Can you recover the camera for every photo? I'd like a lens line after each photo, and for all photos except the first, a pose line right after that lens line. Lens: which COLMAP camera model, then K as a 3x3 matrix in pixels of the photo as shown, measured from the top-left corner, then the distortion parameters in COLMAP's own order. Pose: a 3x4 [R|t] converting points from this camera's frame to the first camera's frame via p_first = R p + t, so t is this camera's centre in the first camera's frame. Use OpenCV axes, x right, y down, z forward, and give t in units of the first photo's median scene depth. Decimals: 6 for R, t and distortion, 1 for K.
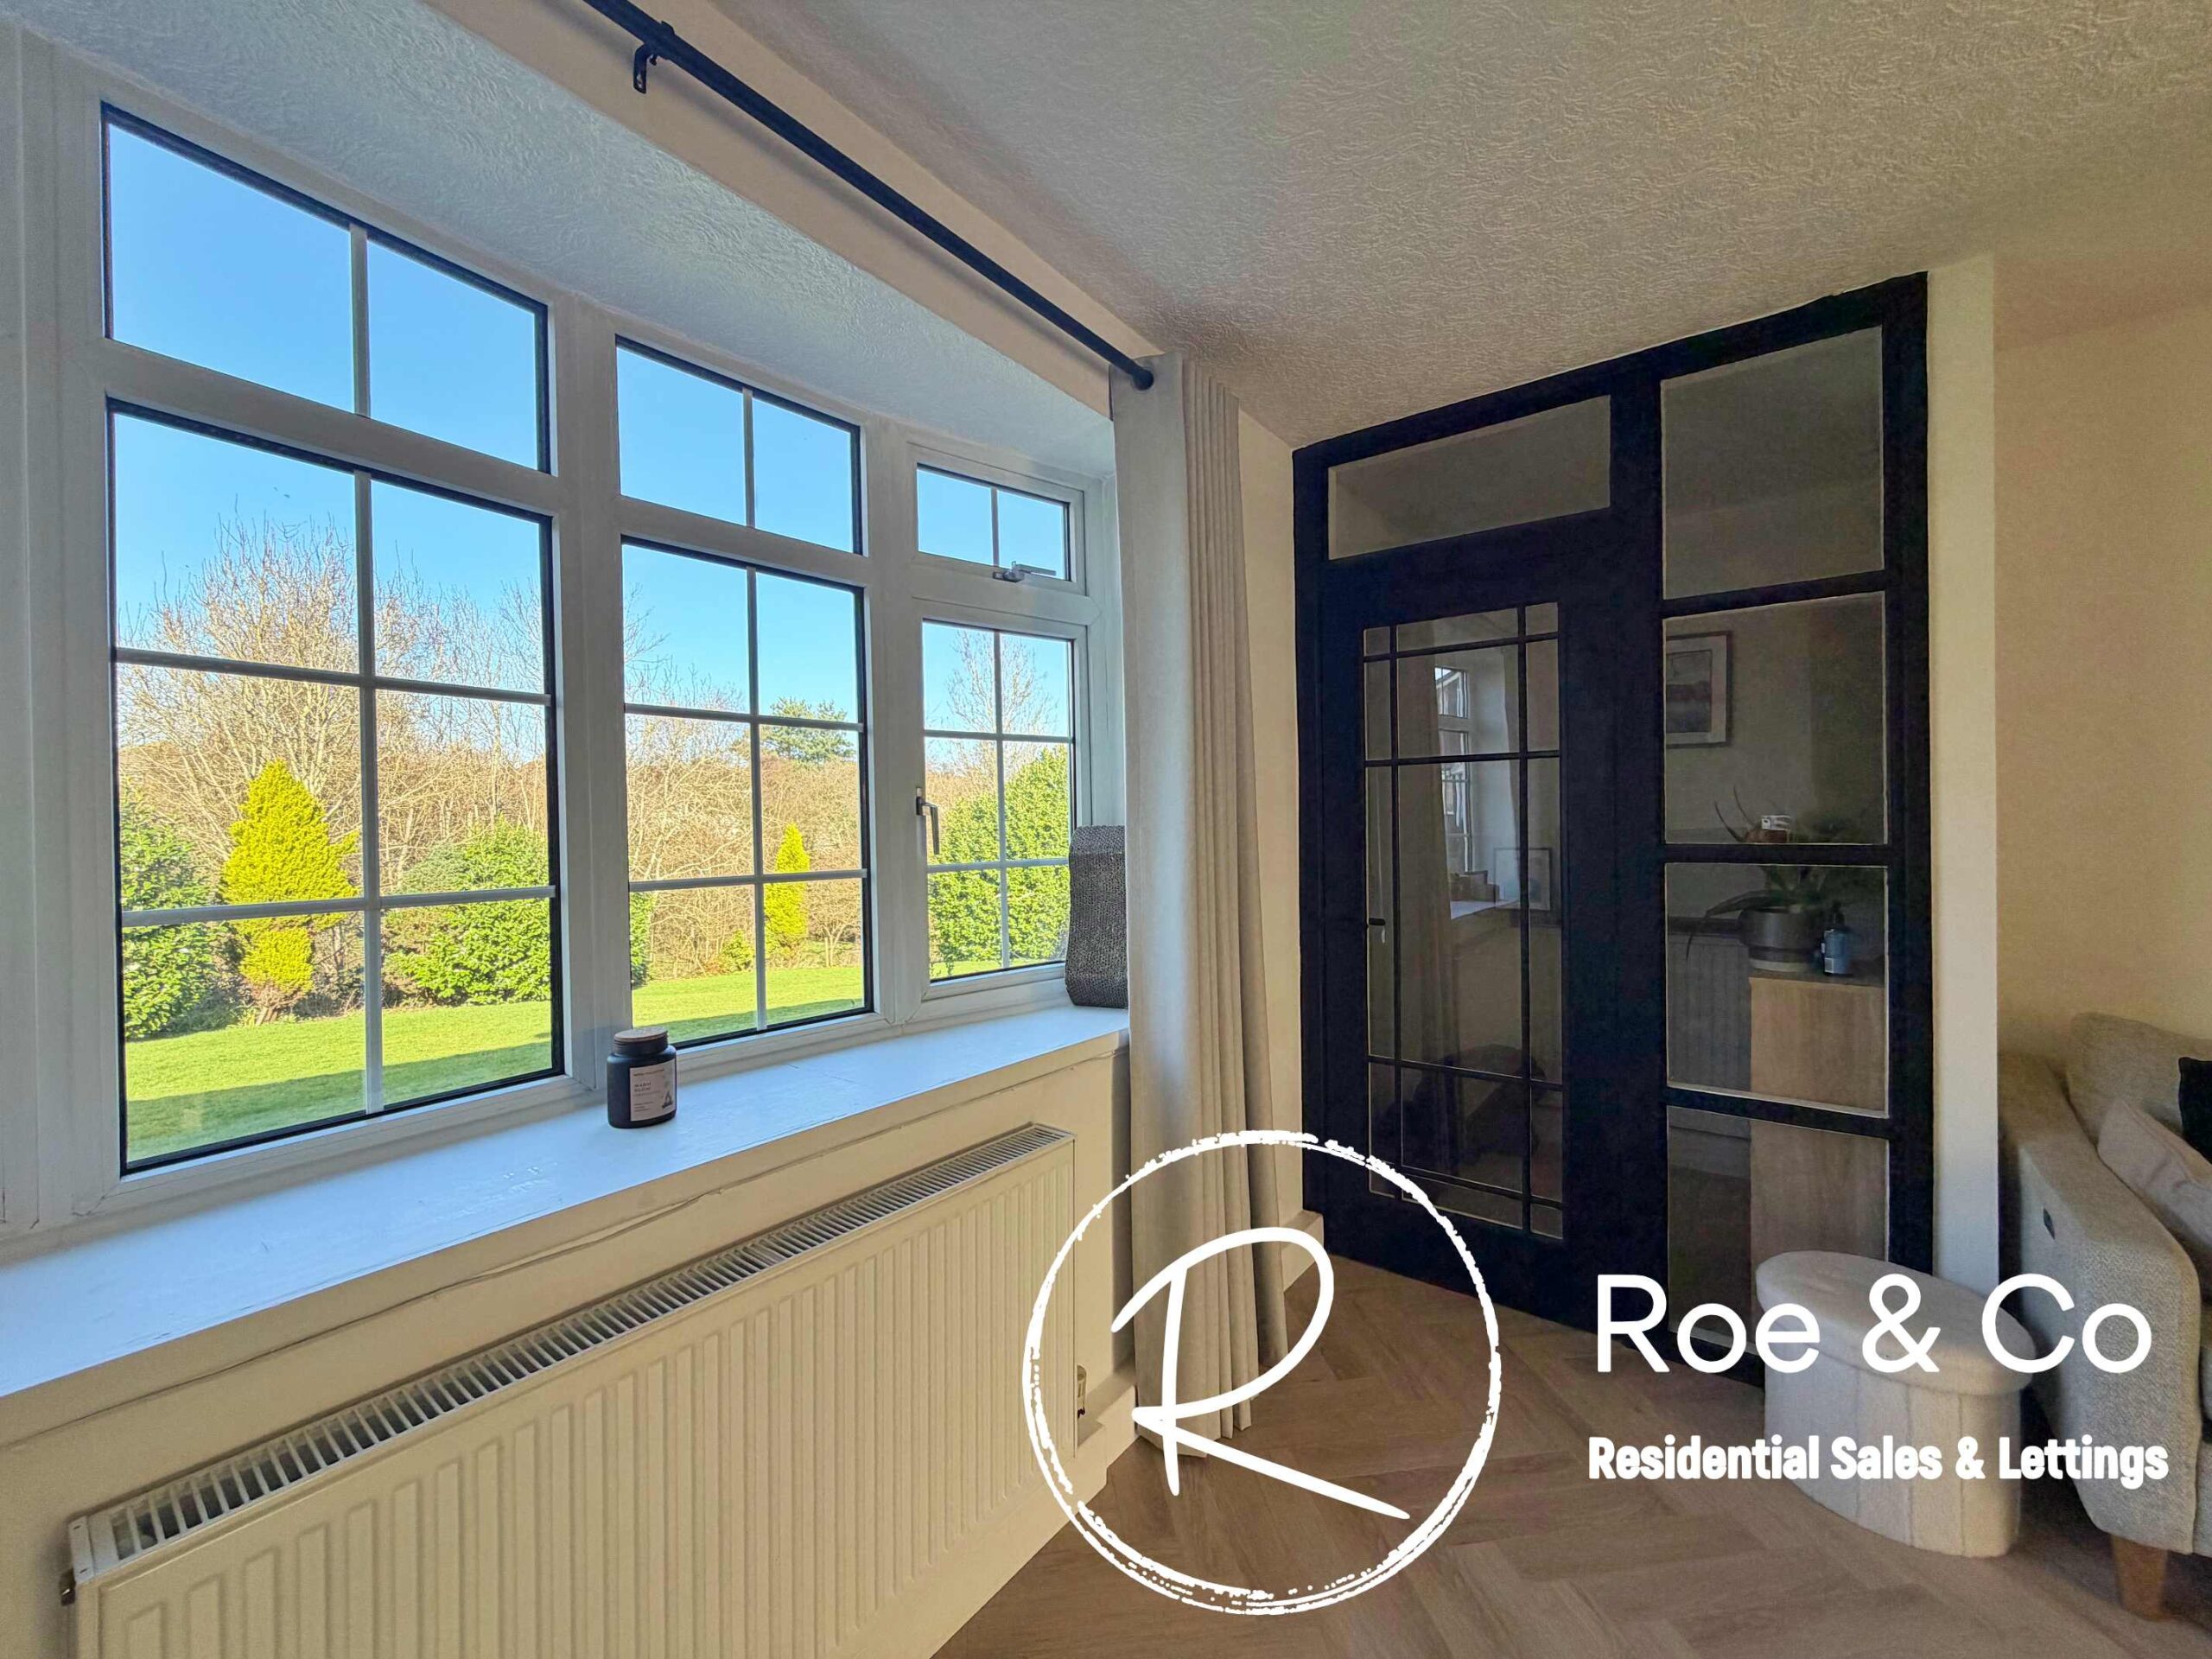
lens RADIAL K [[876.9, 0, 1121.5], [0, 876.9, 822.8], [0, 0, 1]] dist [0.004080, -0.001440]
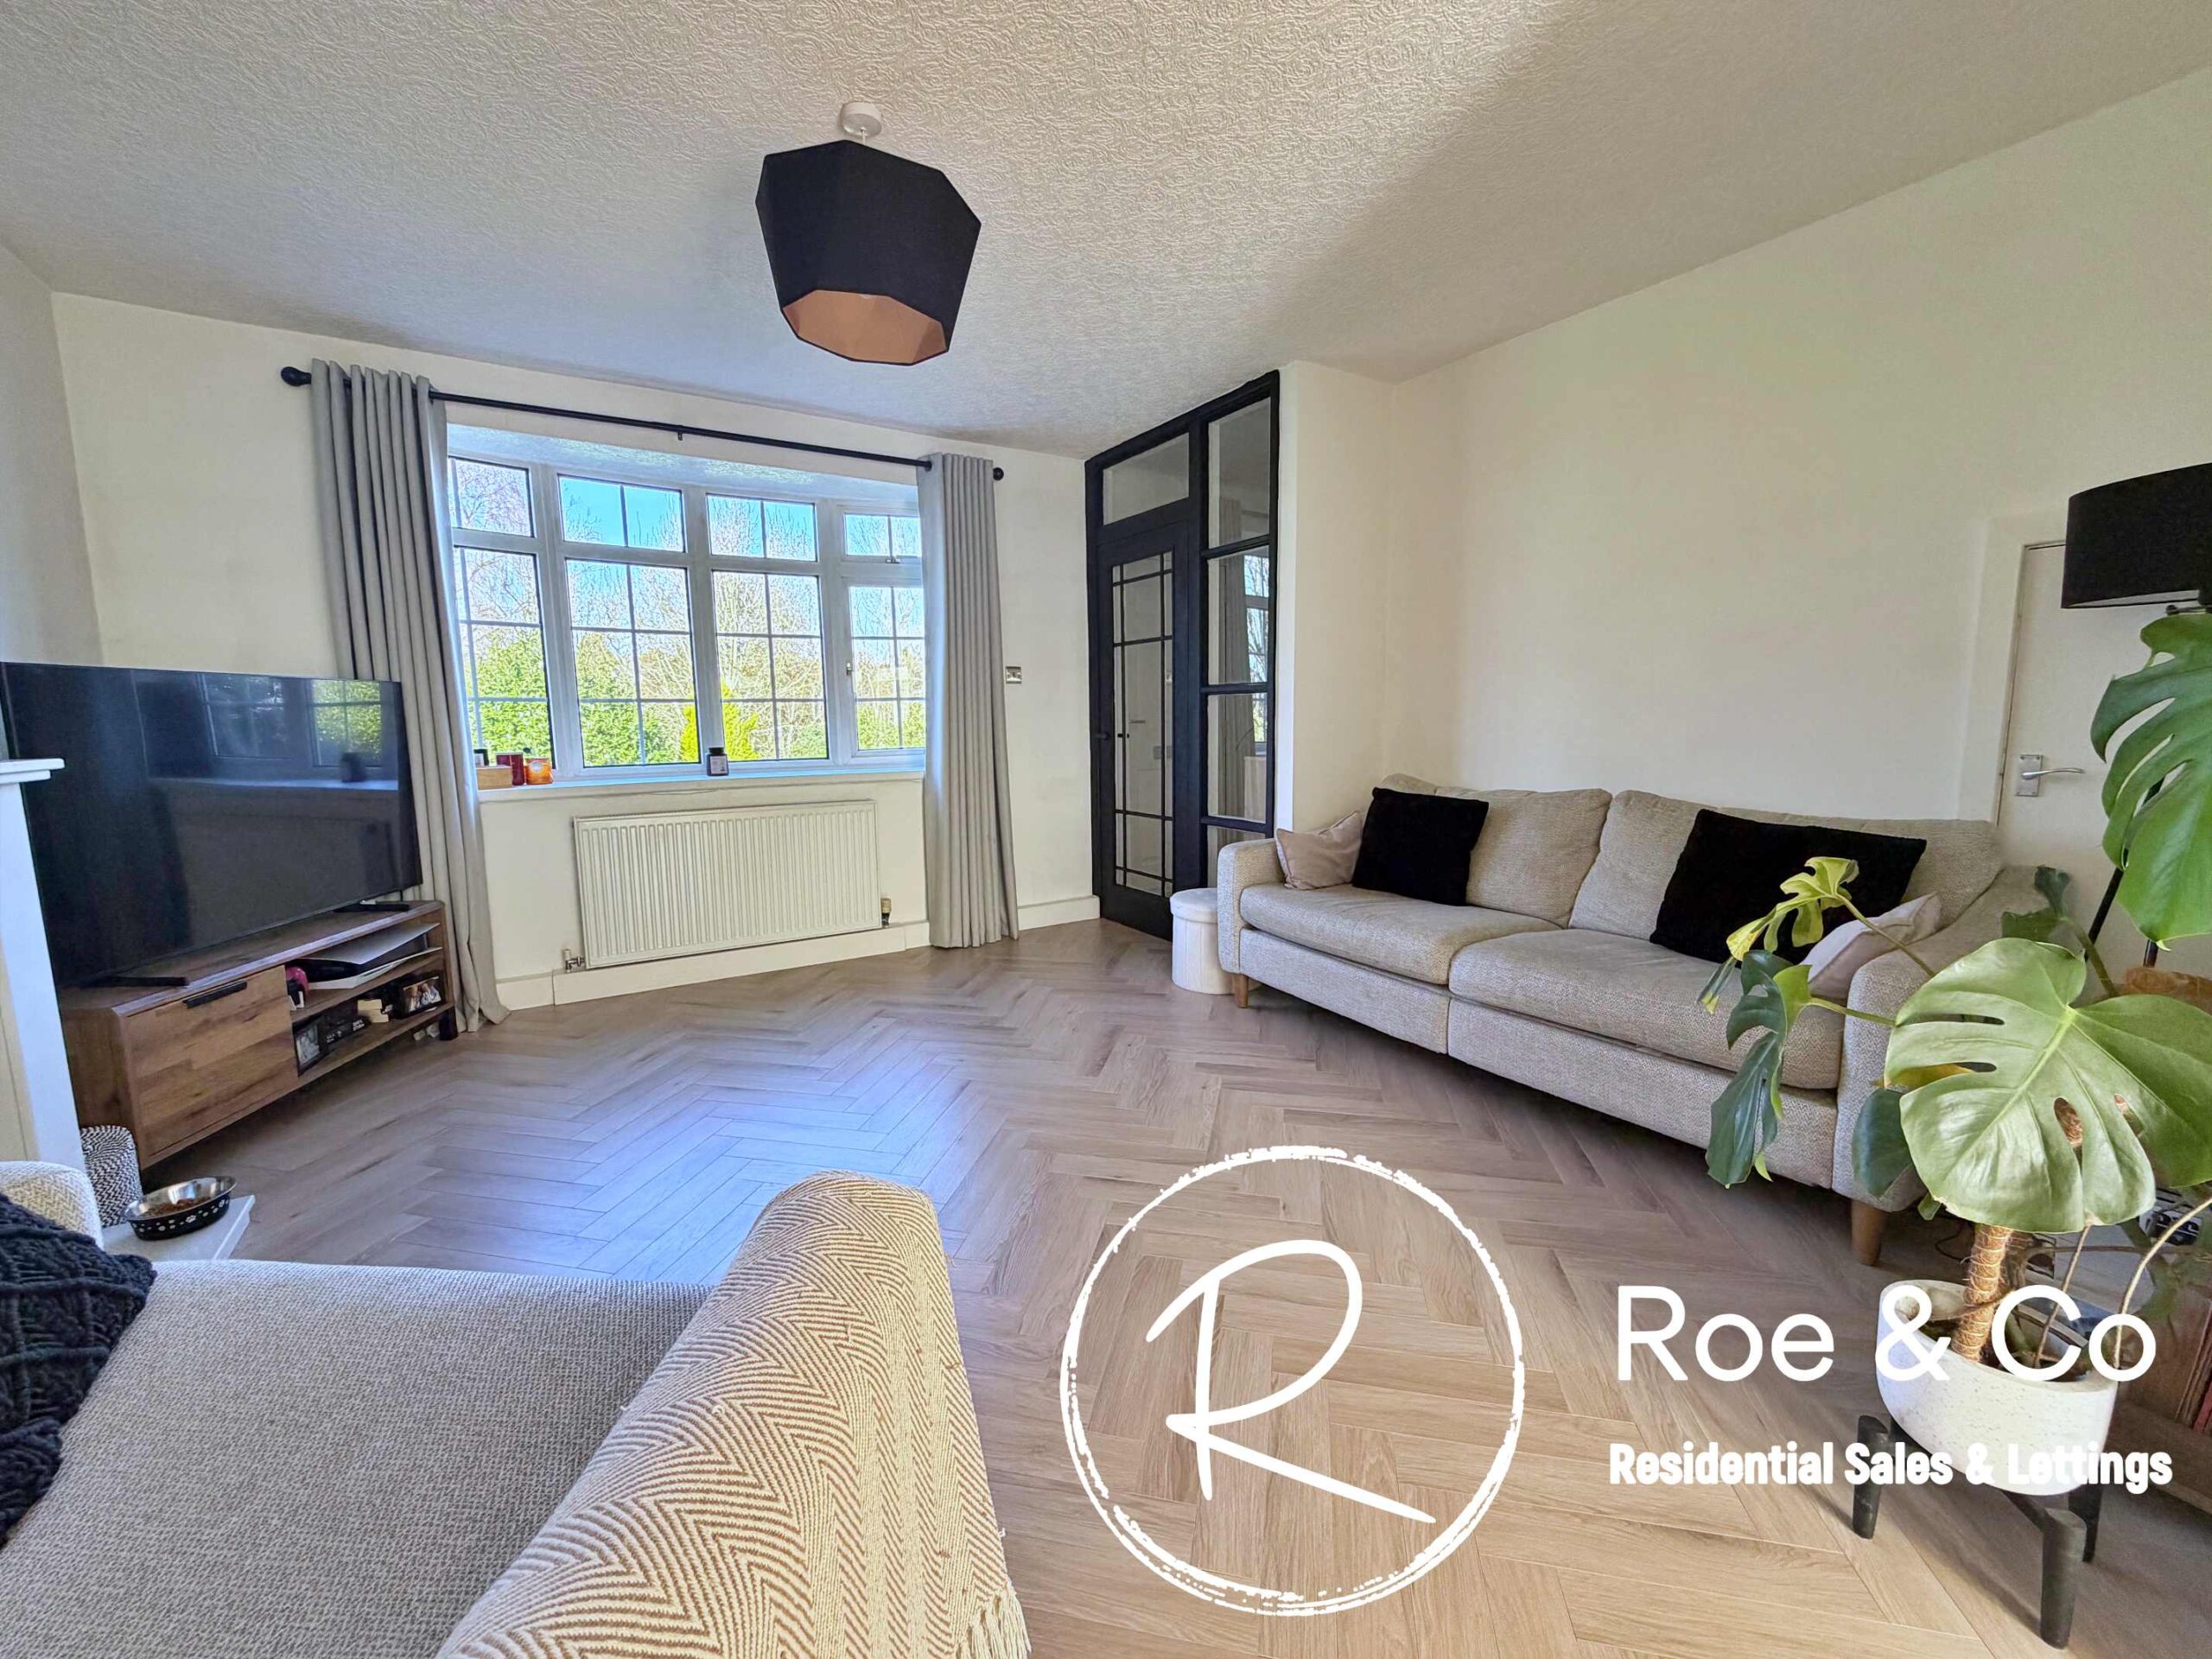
lens RADIAL K [[876.9, 0, 1098.9], [0, 876.9, 826.2], [0, 0, 1]] dist [0.004080, -0.001440]
pose [[0.934267, 0.045761, -0.353626, 1.059739], [0.000615, 0.991522, 0.129934, 0.076970], [0.356574, -0.121610, 0.926318, -0.820018]]
